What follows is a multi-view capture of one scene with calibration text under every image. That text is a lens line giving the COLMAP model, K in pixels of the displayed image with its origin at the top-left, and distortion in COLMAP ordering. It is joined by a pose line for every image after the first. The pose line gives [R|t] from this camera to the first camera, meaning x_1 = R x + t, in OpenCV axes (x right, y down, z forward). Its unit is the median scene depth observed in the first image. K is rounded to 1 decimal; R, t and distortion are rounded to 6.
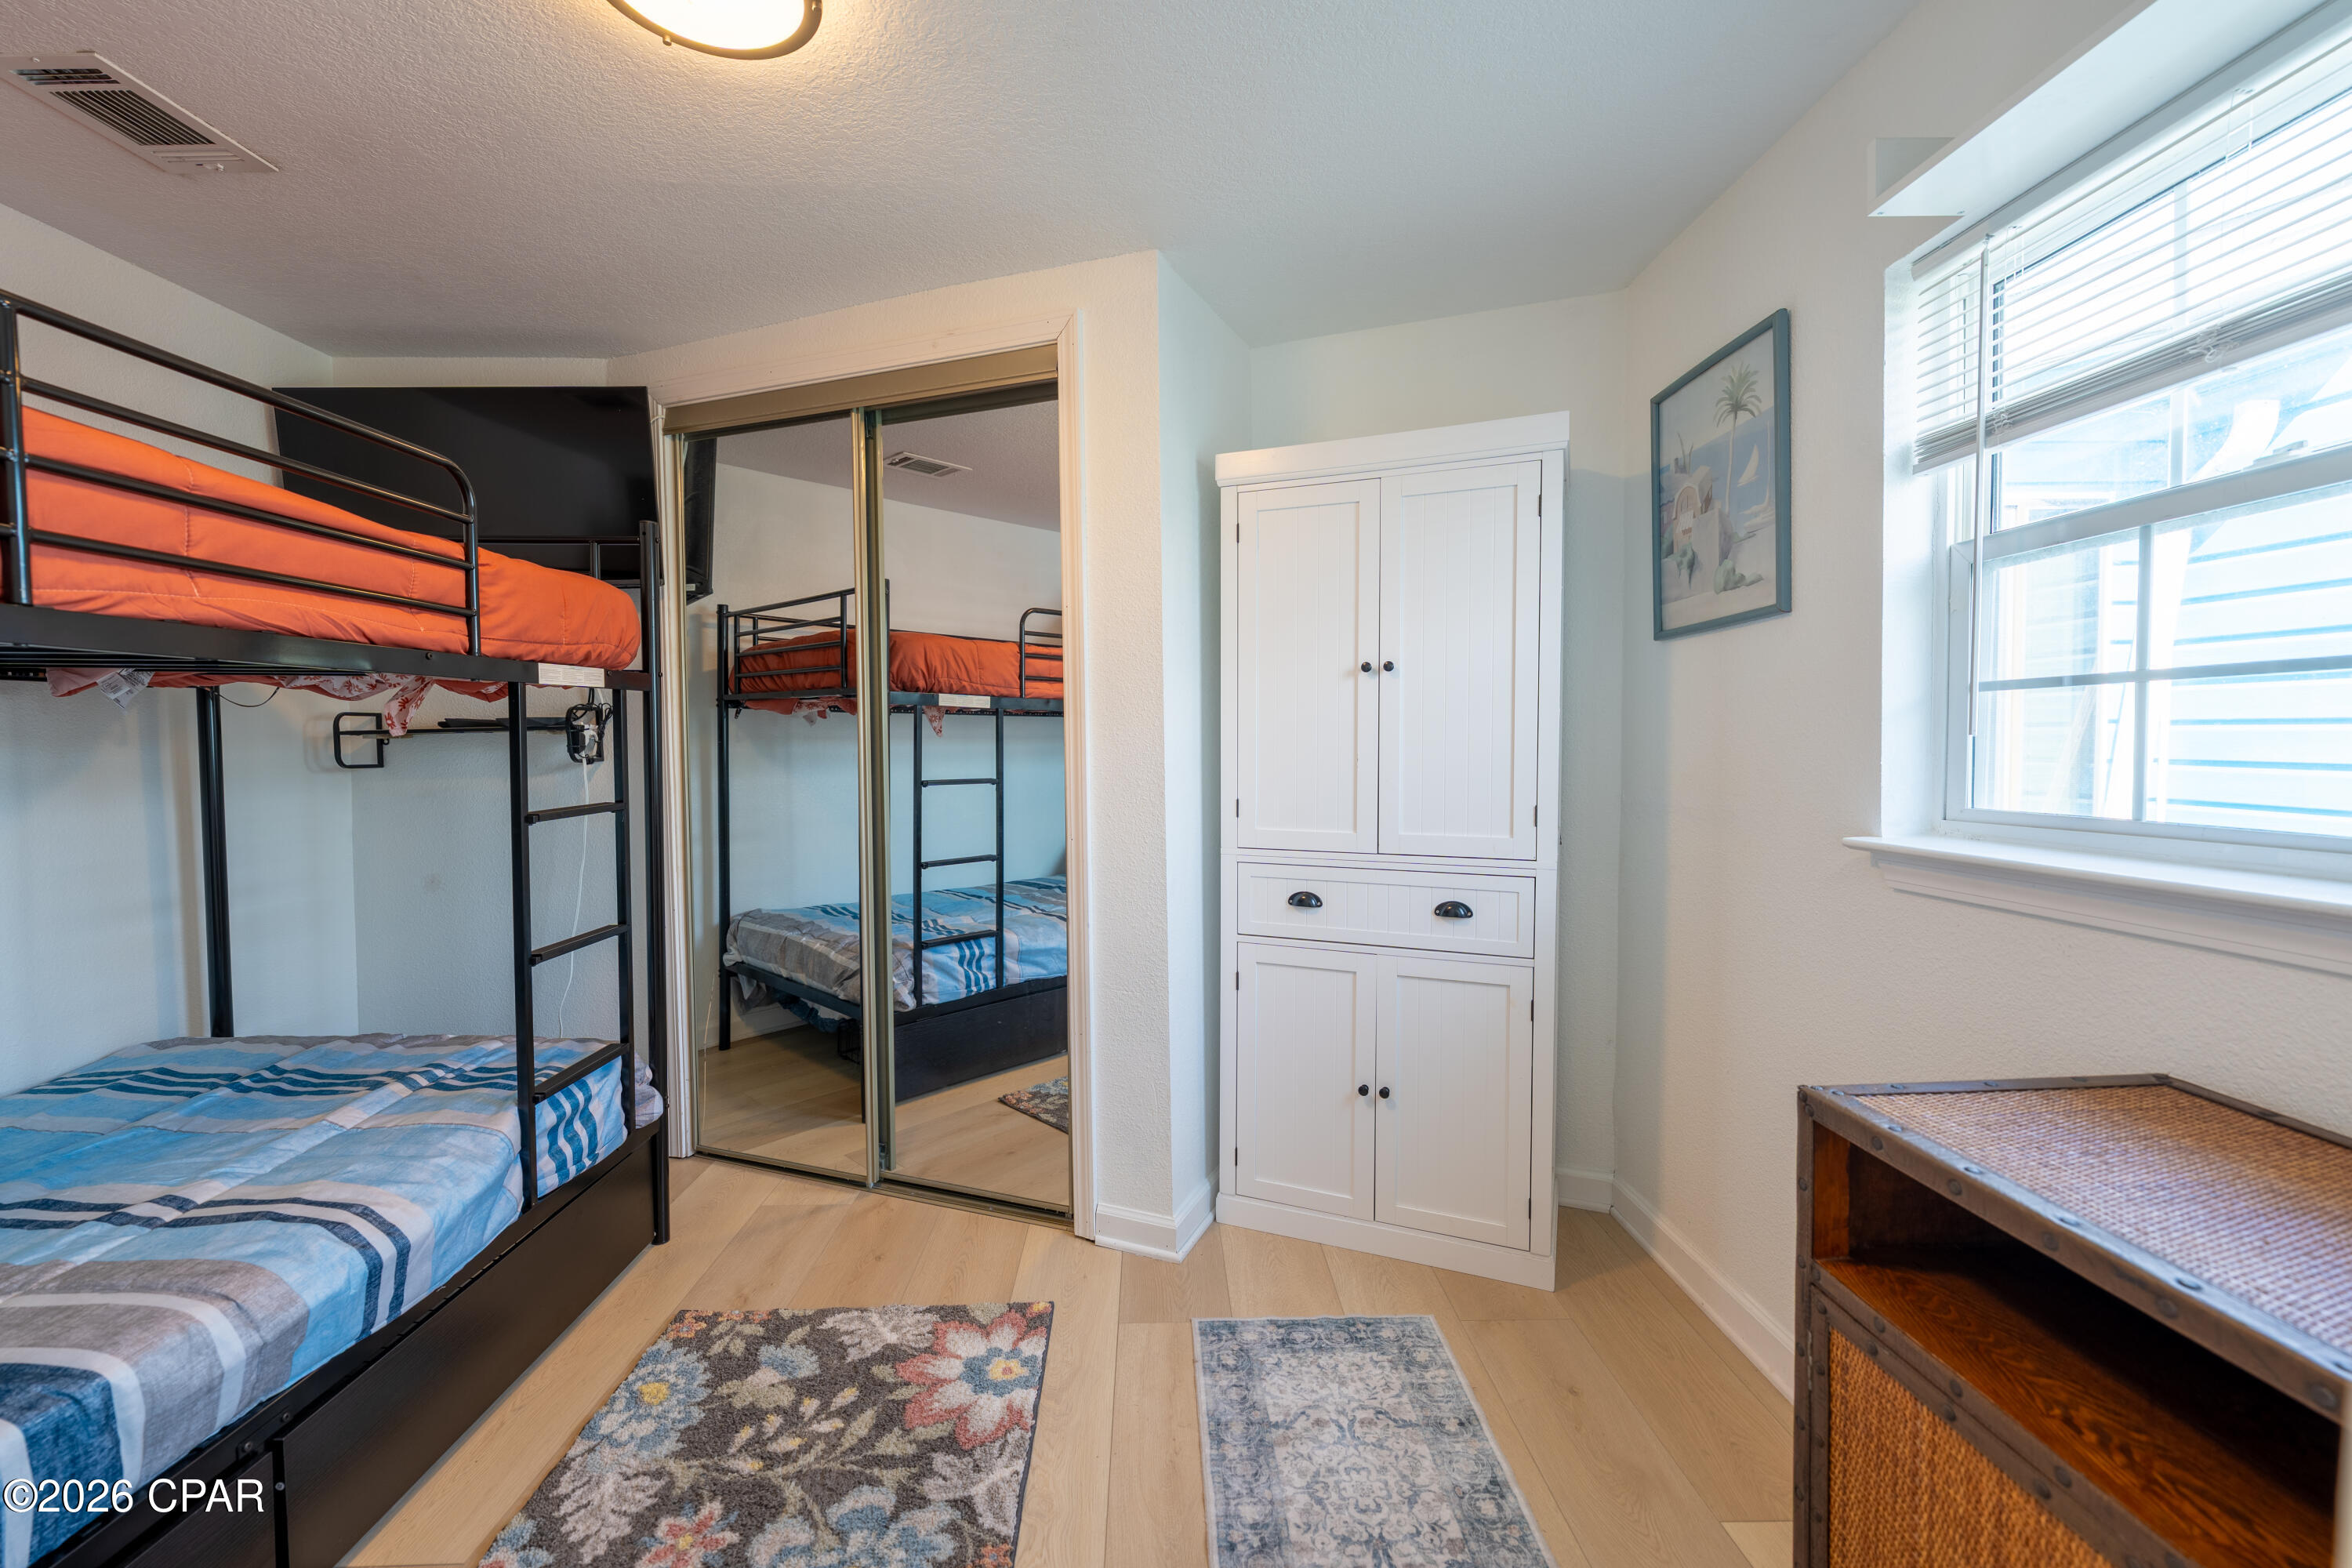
lens RADIAL K [[958.5, 0, 1173.6], [0, 958.5, 773.9], [0, 0, 1]] dist [-0.002736, 0.000364]
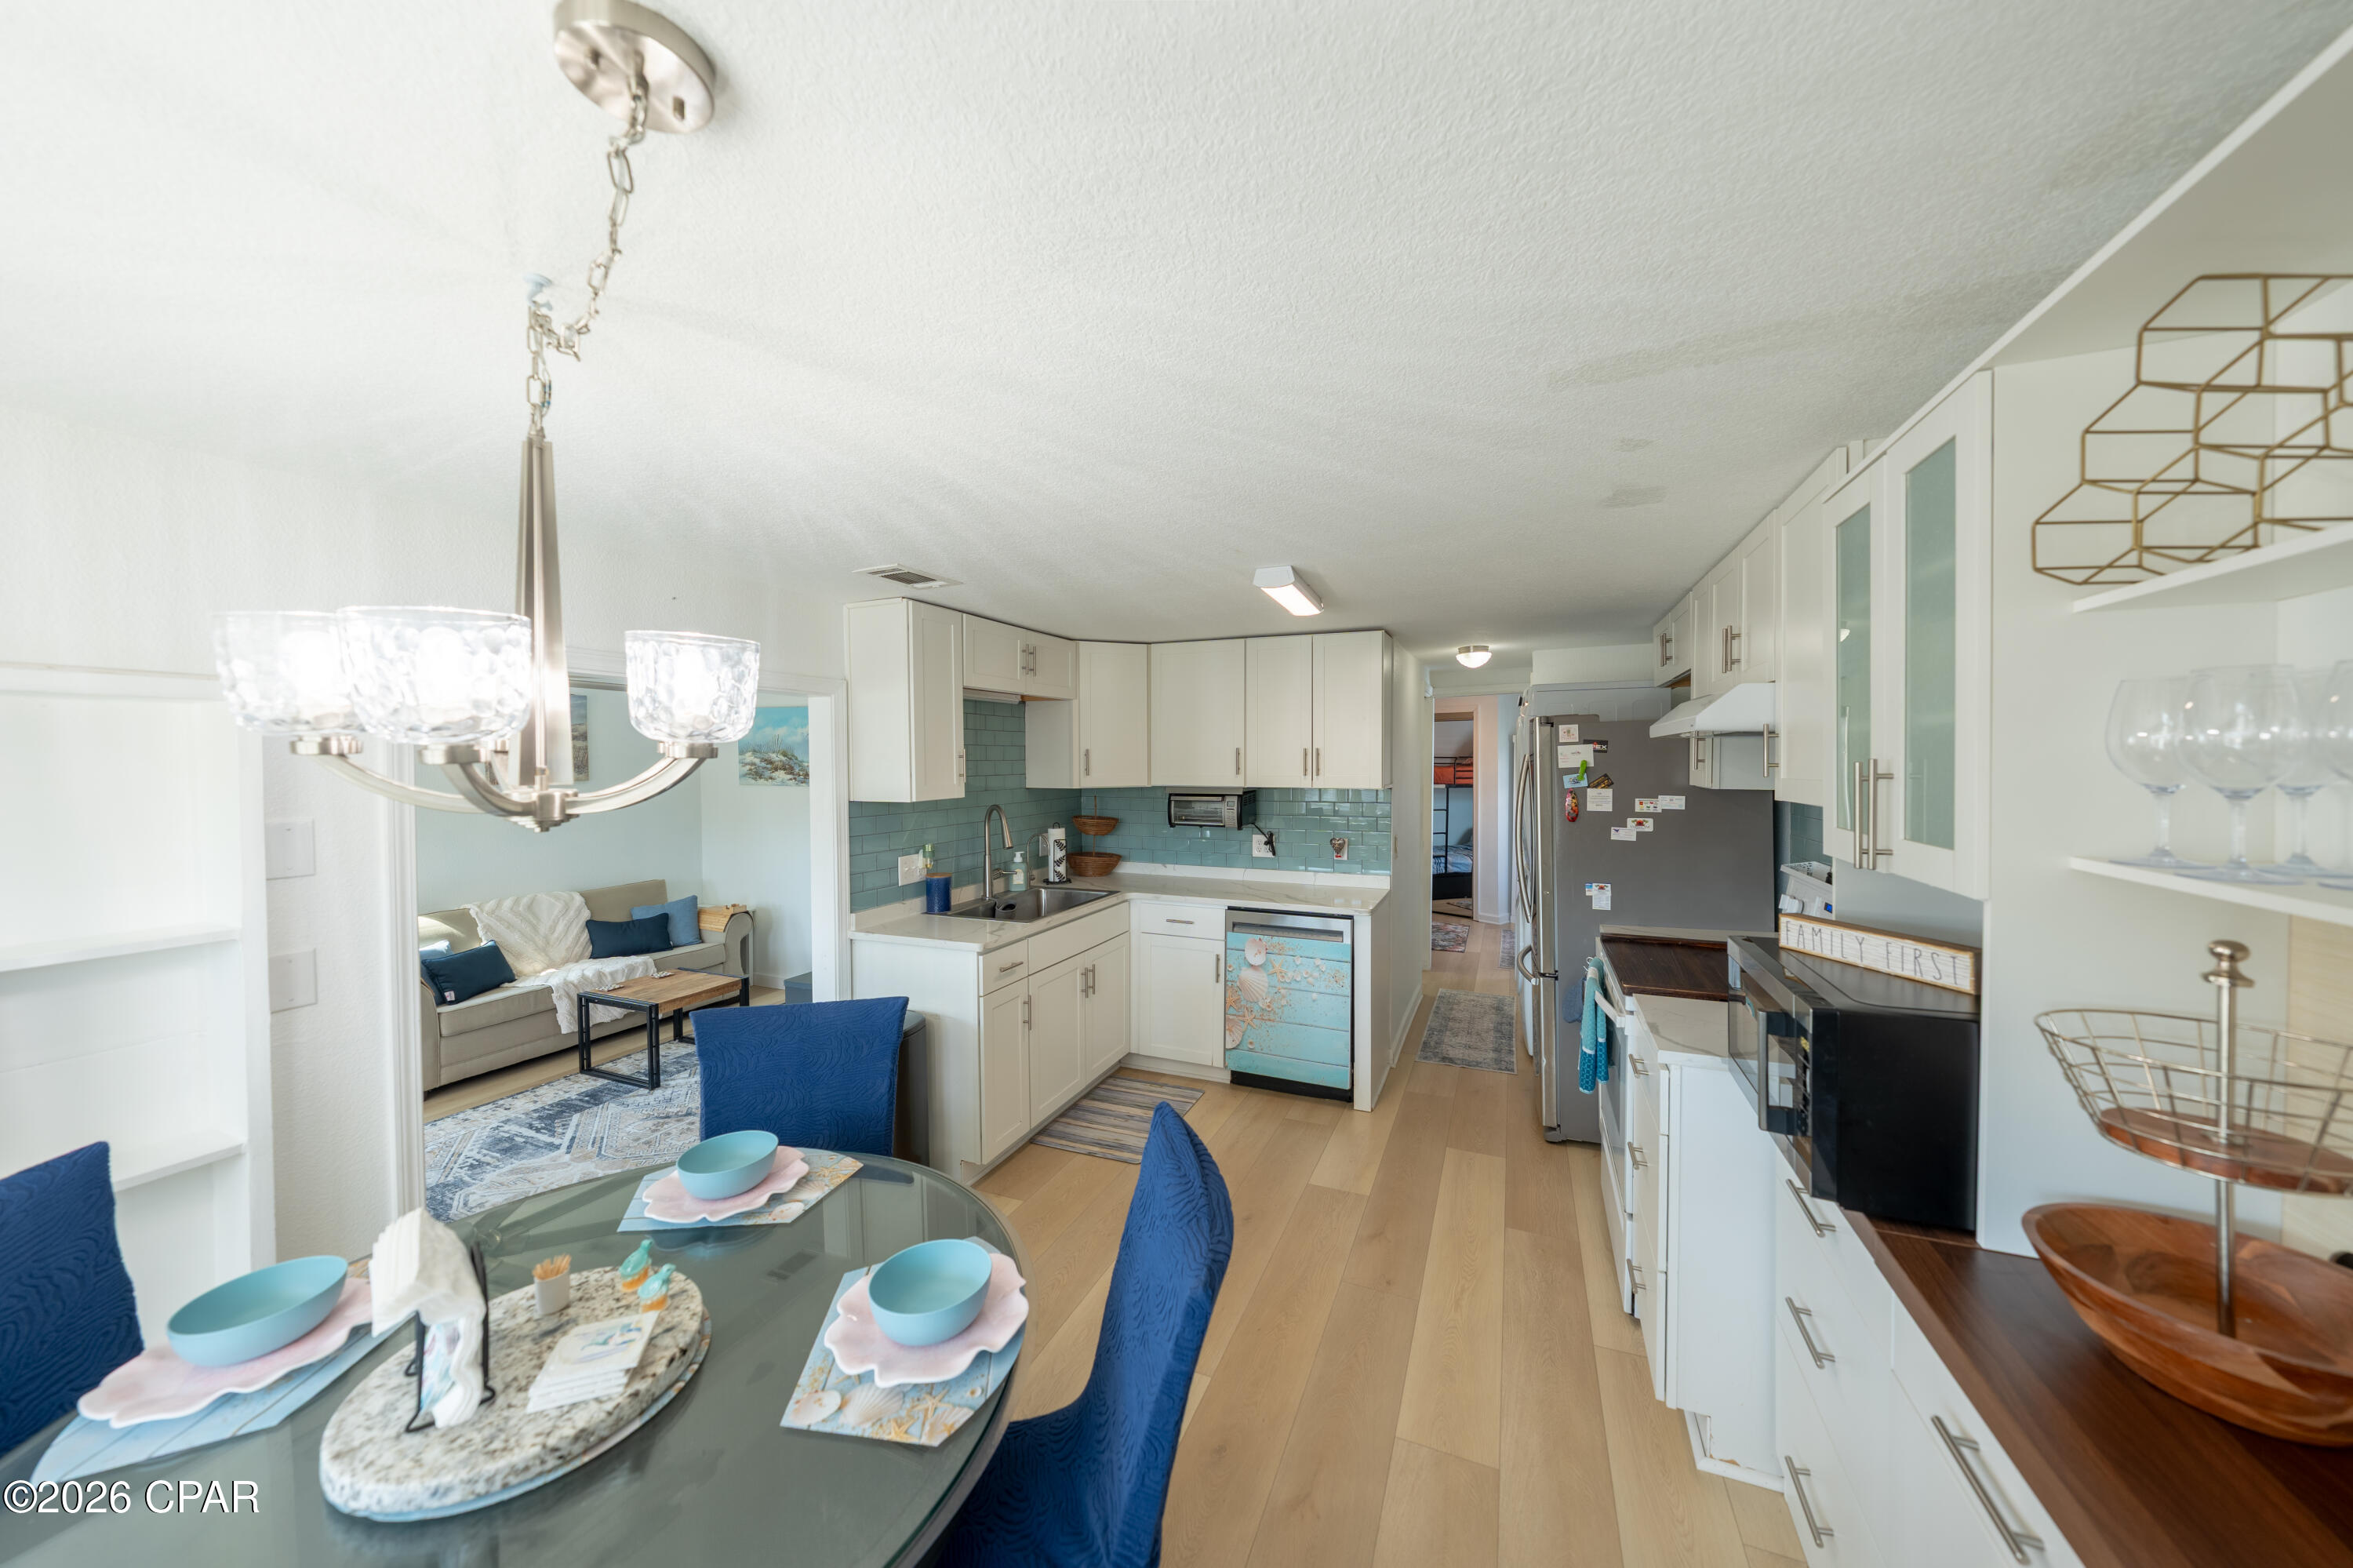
lens RADIAL K [[800.3, 0, 1176.8], [0, 800.3, 770.0], [0, 0, 1]] dist [-0.004399, 0.000666]
pose [[0.912119, 0.016024, -0.409611, 0.085558], [-0.026246, 0.999468, -0.019347, -0.047917], [0.409083, 0.028398, 0.912055, -1.720394]]
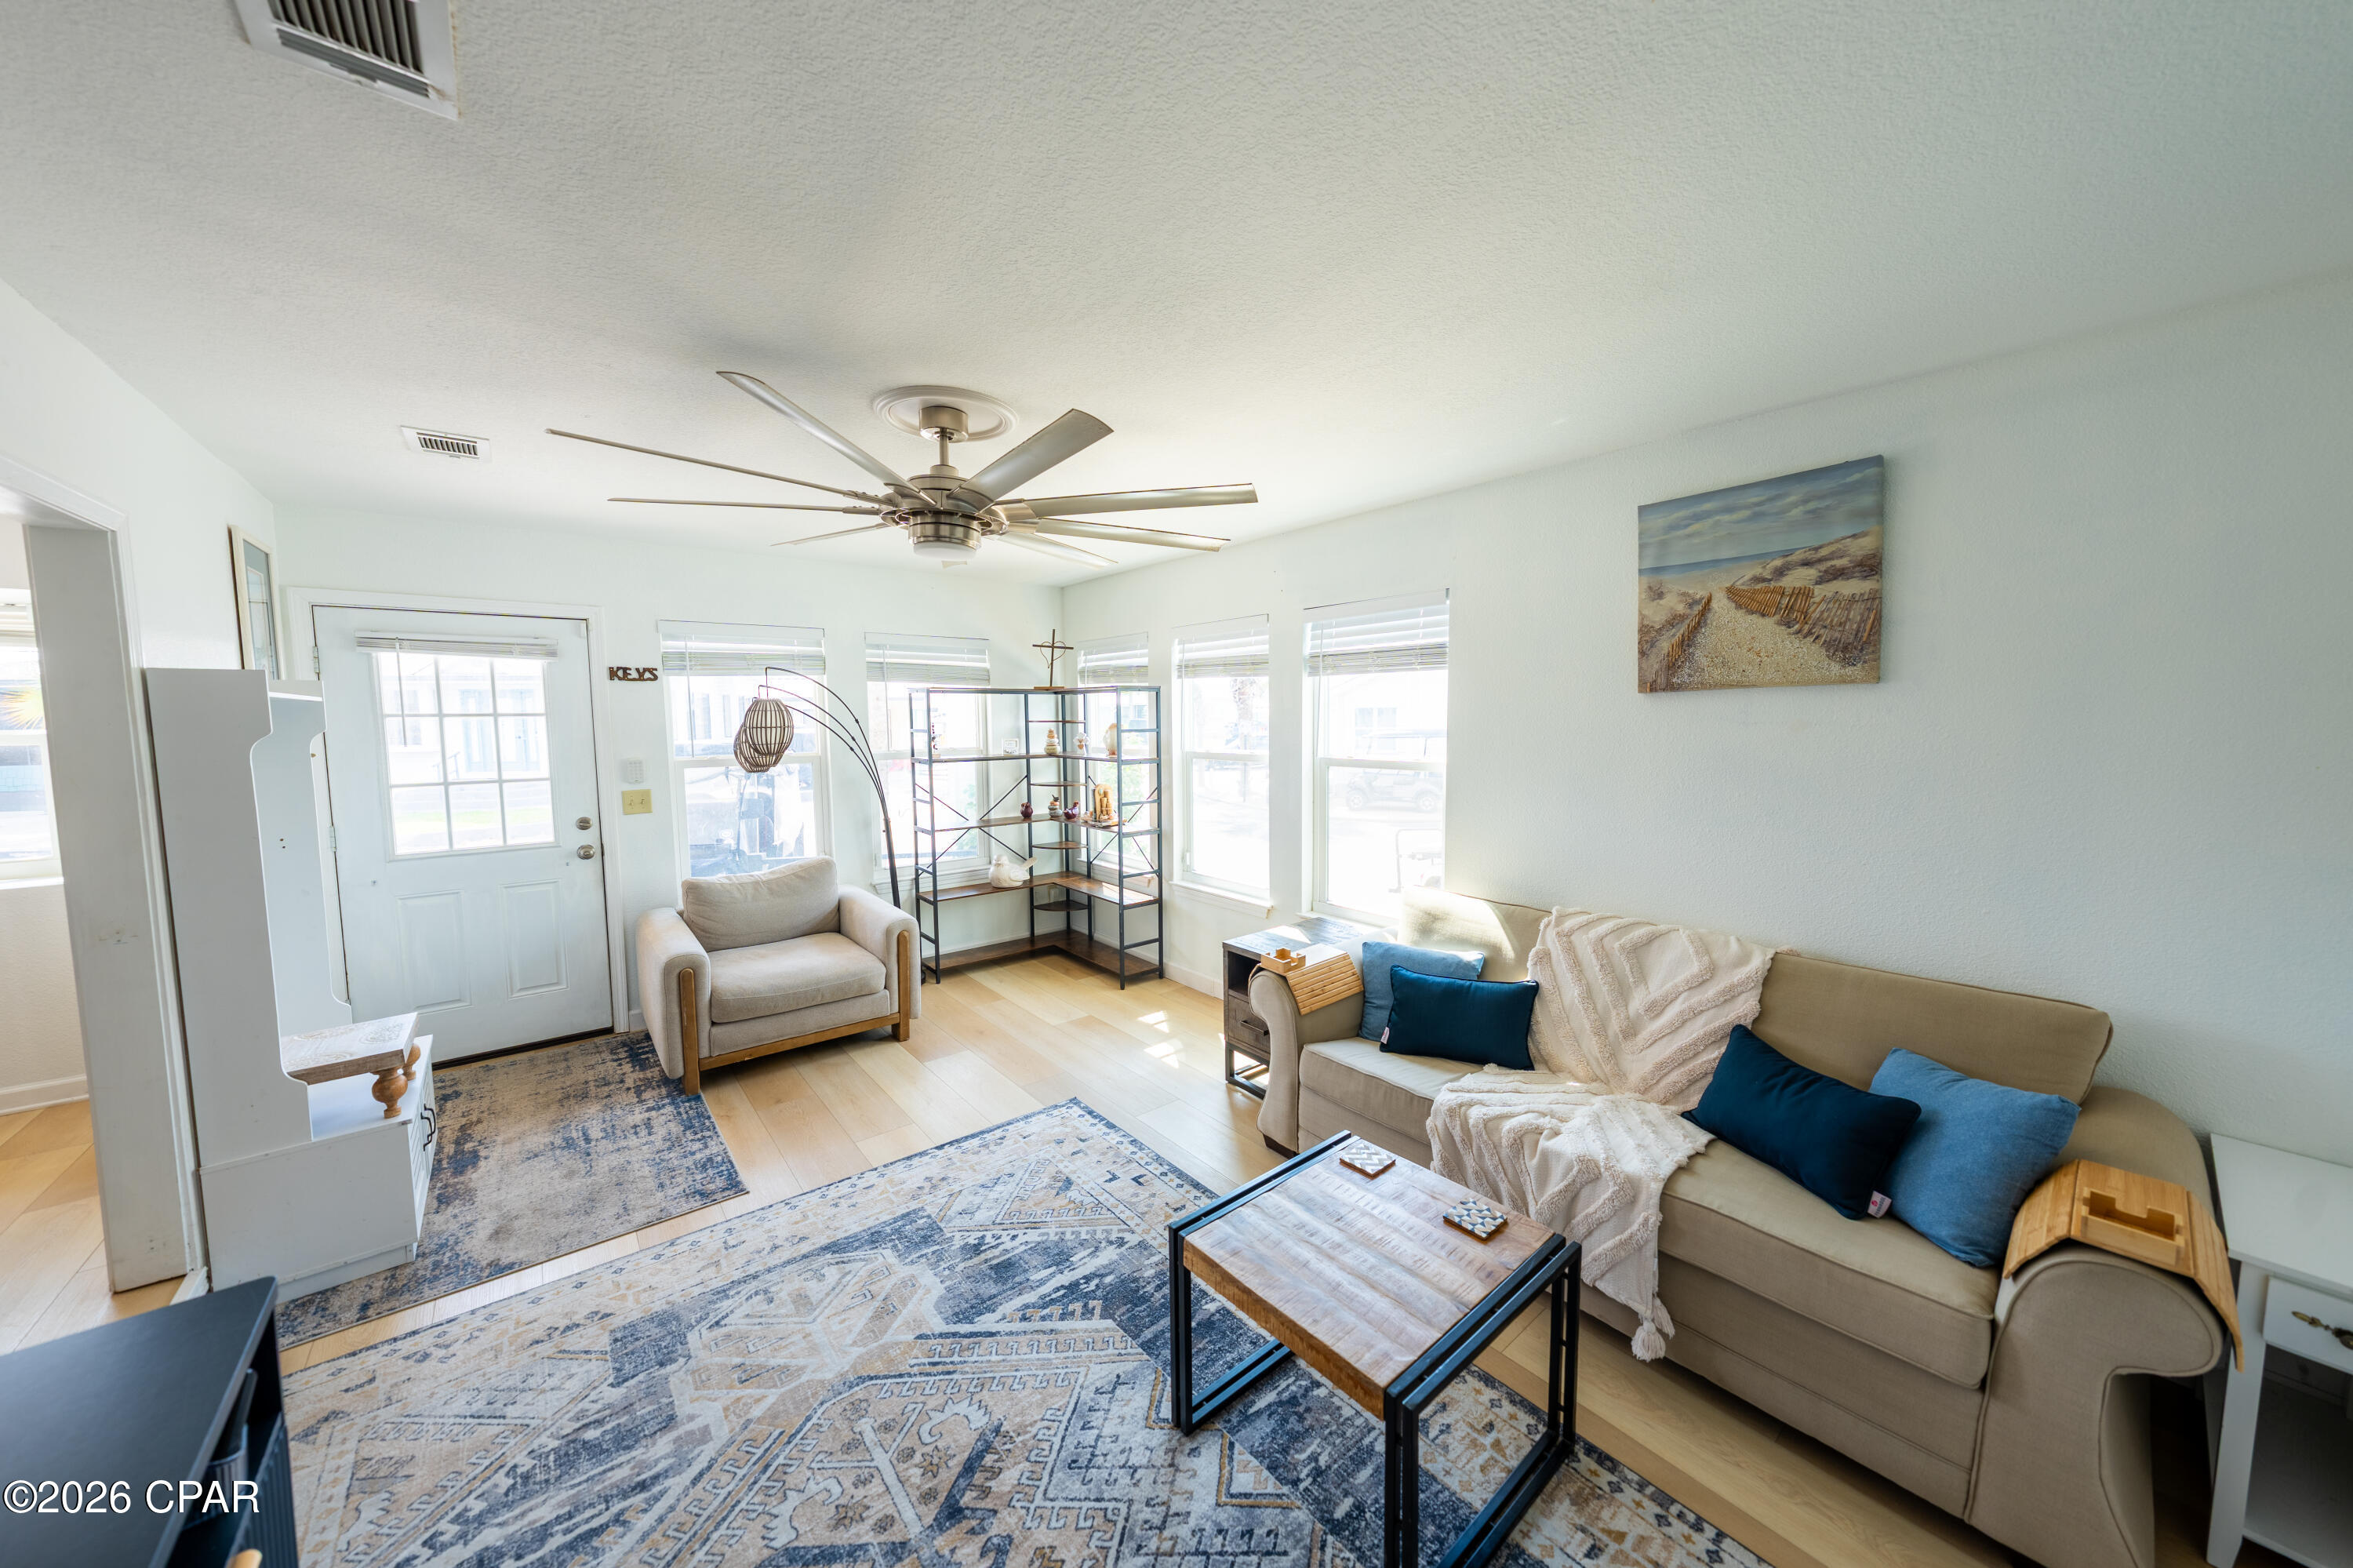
lens RADIAL K [[800.3, 0, 1181.6], [0, 800.3, 777.0], [0, 0, 1]] dist [-0.004399, 0.000666]
pose [[-0.787398, 0.070233, -0.612430, -0.868332], [-0.004686, 0.992778, 0.119876, -0.025056], [0.616427, 0.097260, -0.781383, -0.561398]]
